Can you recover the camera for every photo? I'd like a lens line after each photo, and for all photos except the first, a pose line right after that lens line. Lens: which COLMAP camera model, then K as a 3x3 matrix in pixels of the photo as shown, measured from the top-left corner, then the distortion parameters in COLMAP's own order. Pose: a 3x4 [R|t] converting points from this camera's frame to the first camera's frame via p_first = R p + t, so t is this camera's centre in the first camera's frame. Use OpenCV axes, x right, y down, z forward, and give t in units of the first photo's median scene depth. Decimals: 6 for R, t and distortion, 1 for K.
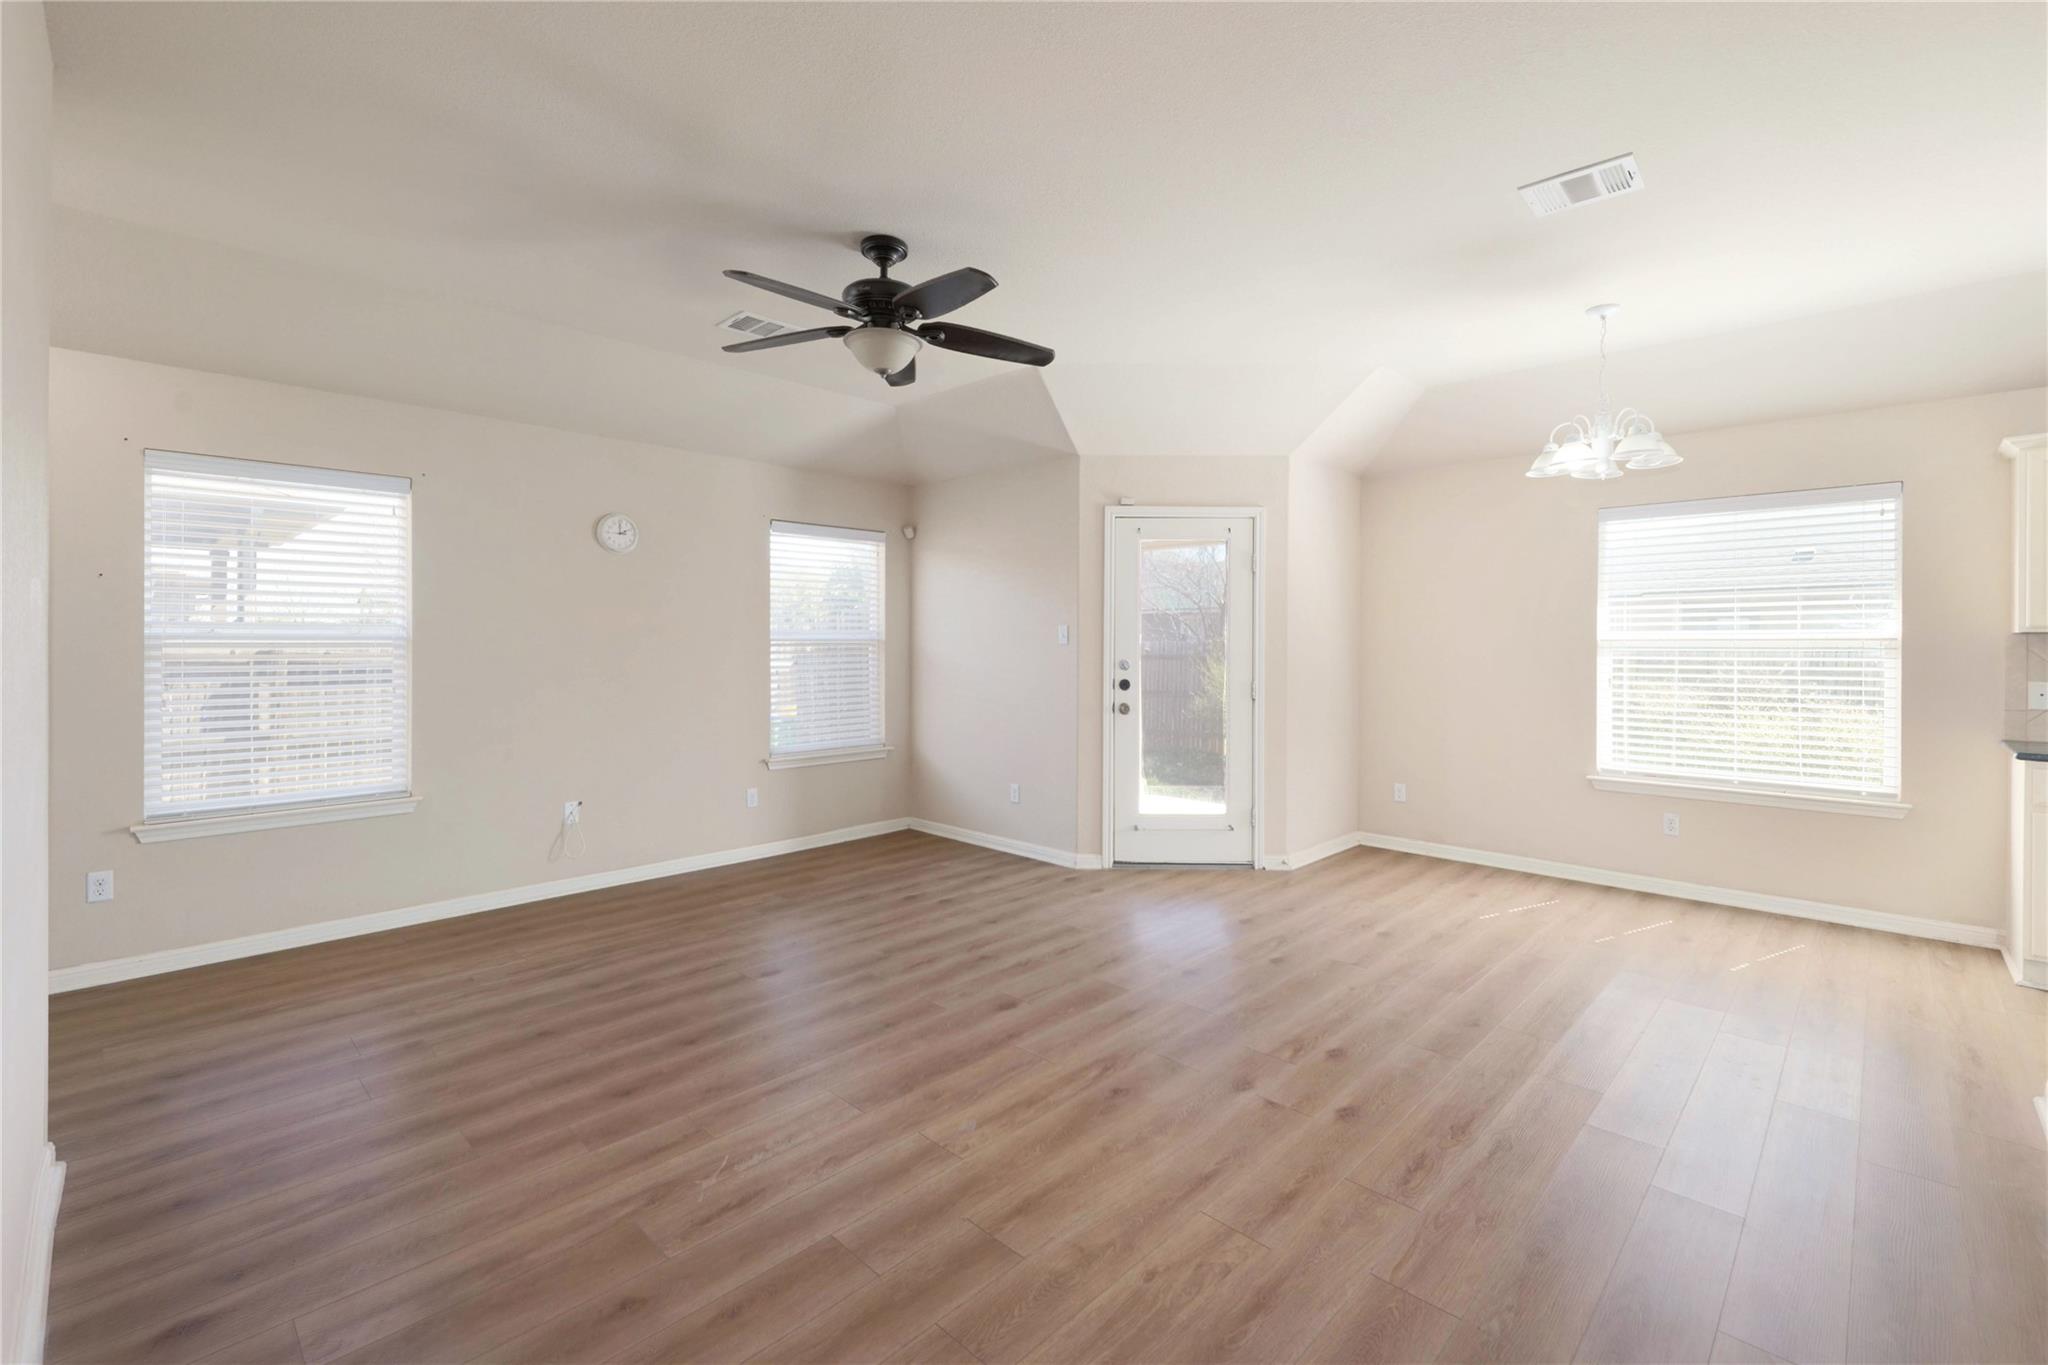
lens RADIAL K [[875.7, 0, 1011.9], [0, 875.7, 655.1], [0, 0, 1]] dist [0.016102, -0.000017]
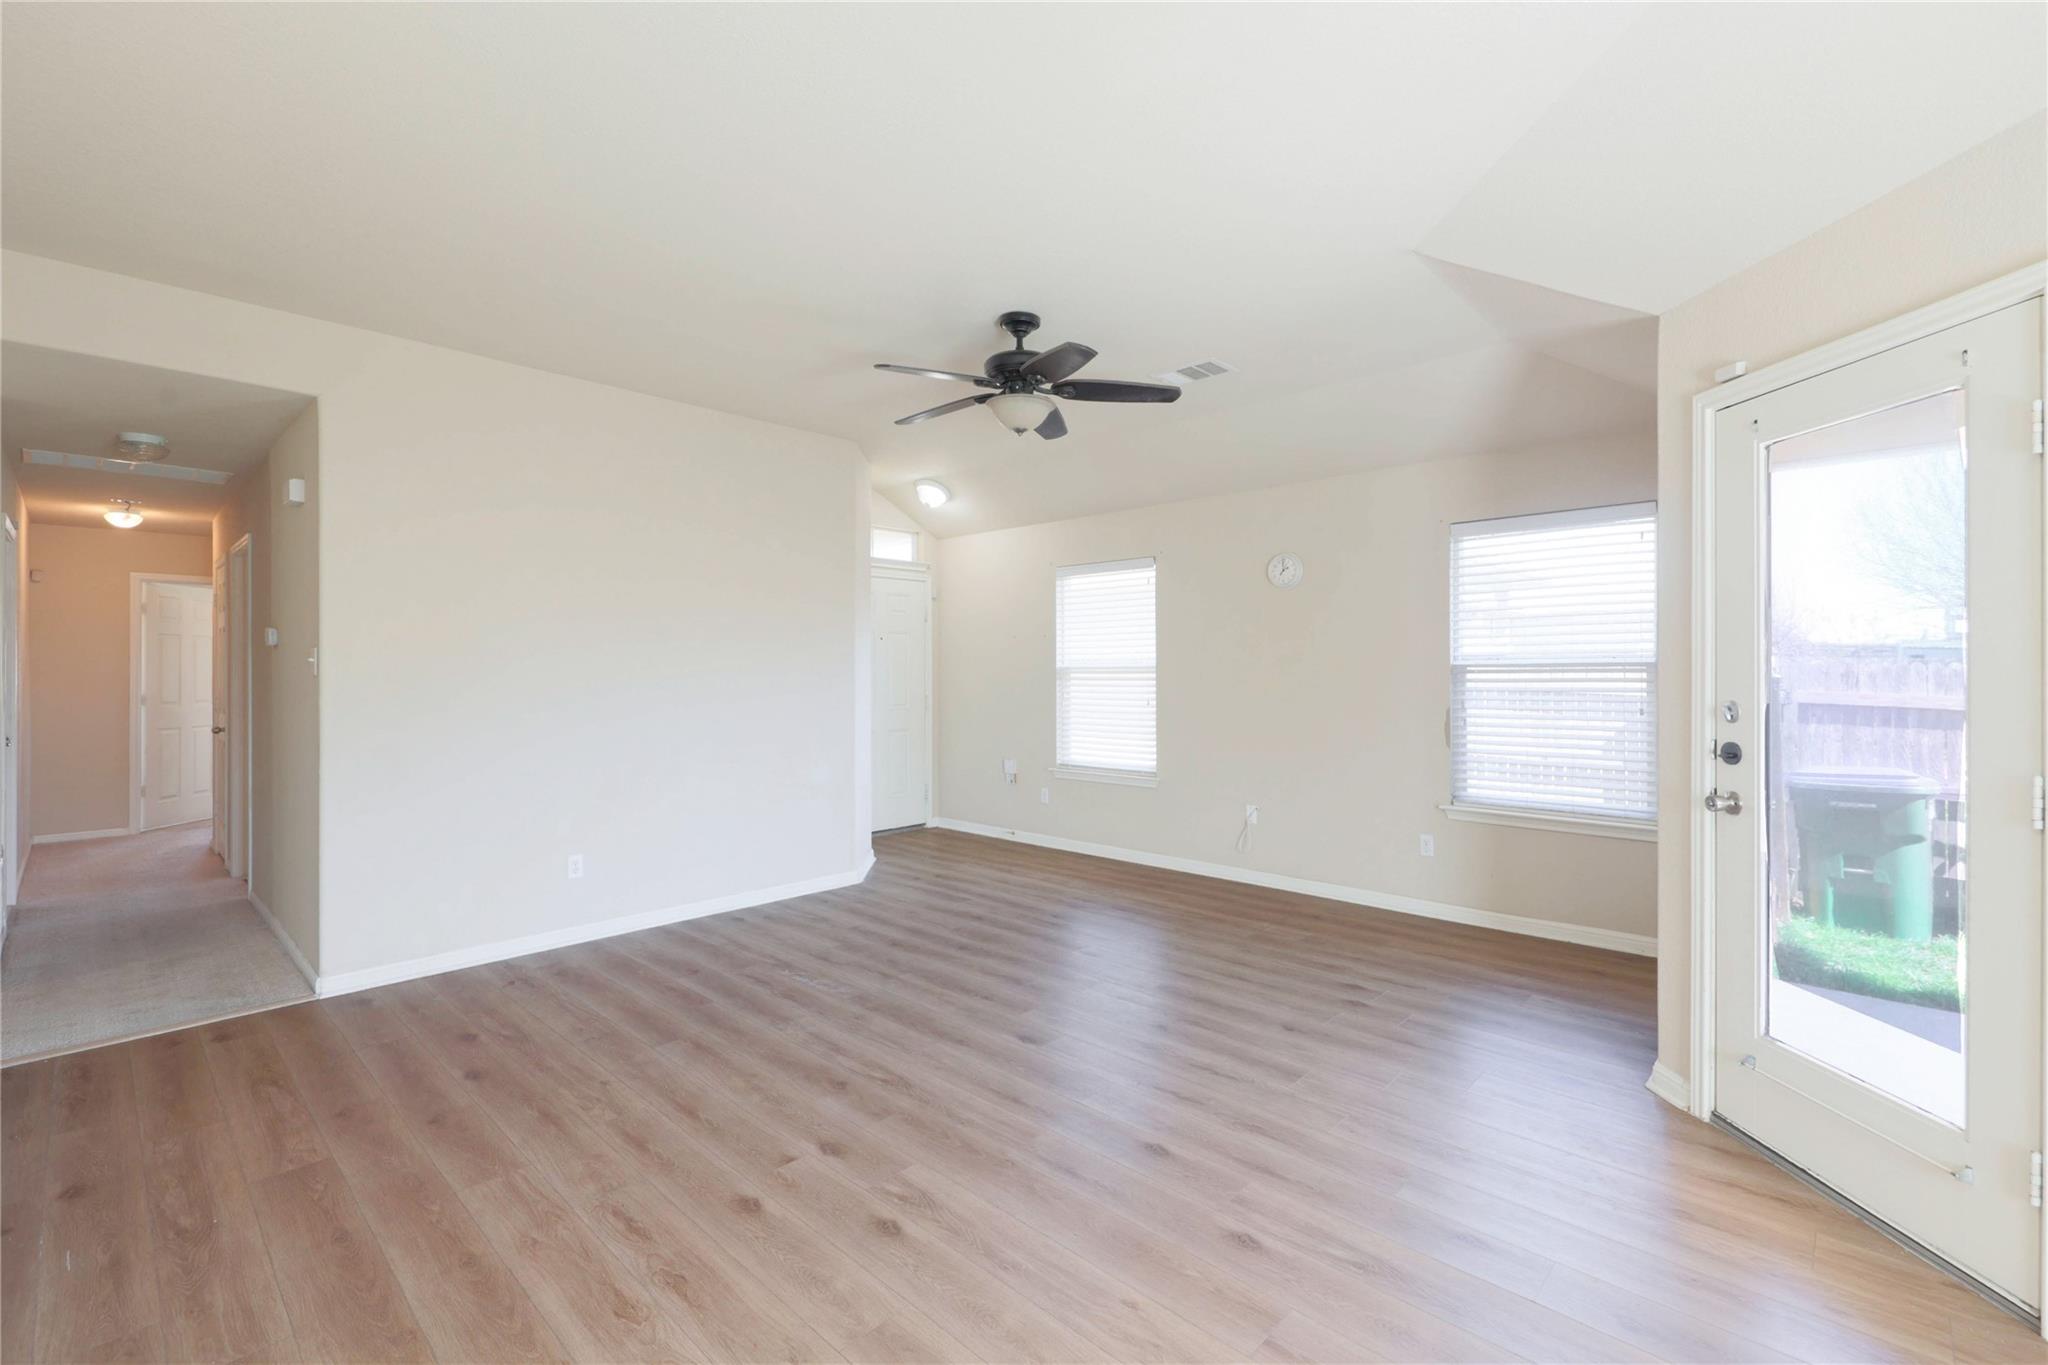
lens RADIAL K [[875.7, 0, 1011.9], [0, 875.7, 655.1], [0, 0, 1]] dist [0.016102, -0.000017]
pose [[0.020283, -0.019645, -0.999601, 1.108769], [-0.010448, 0.999748, -0.019860, -0.011939], [0.999740, 0.010847, 0.020073, 1.076439]]
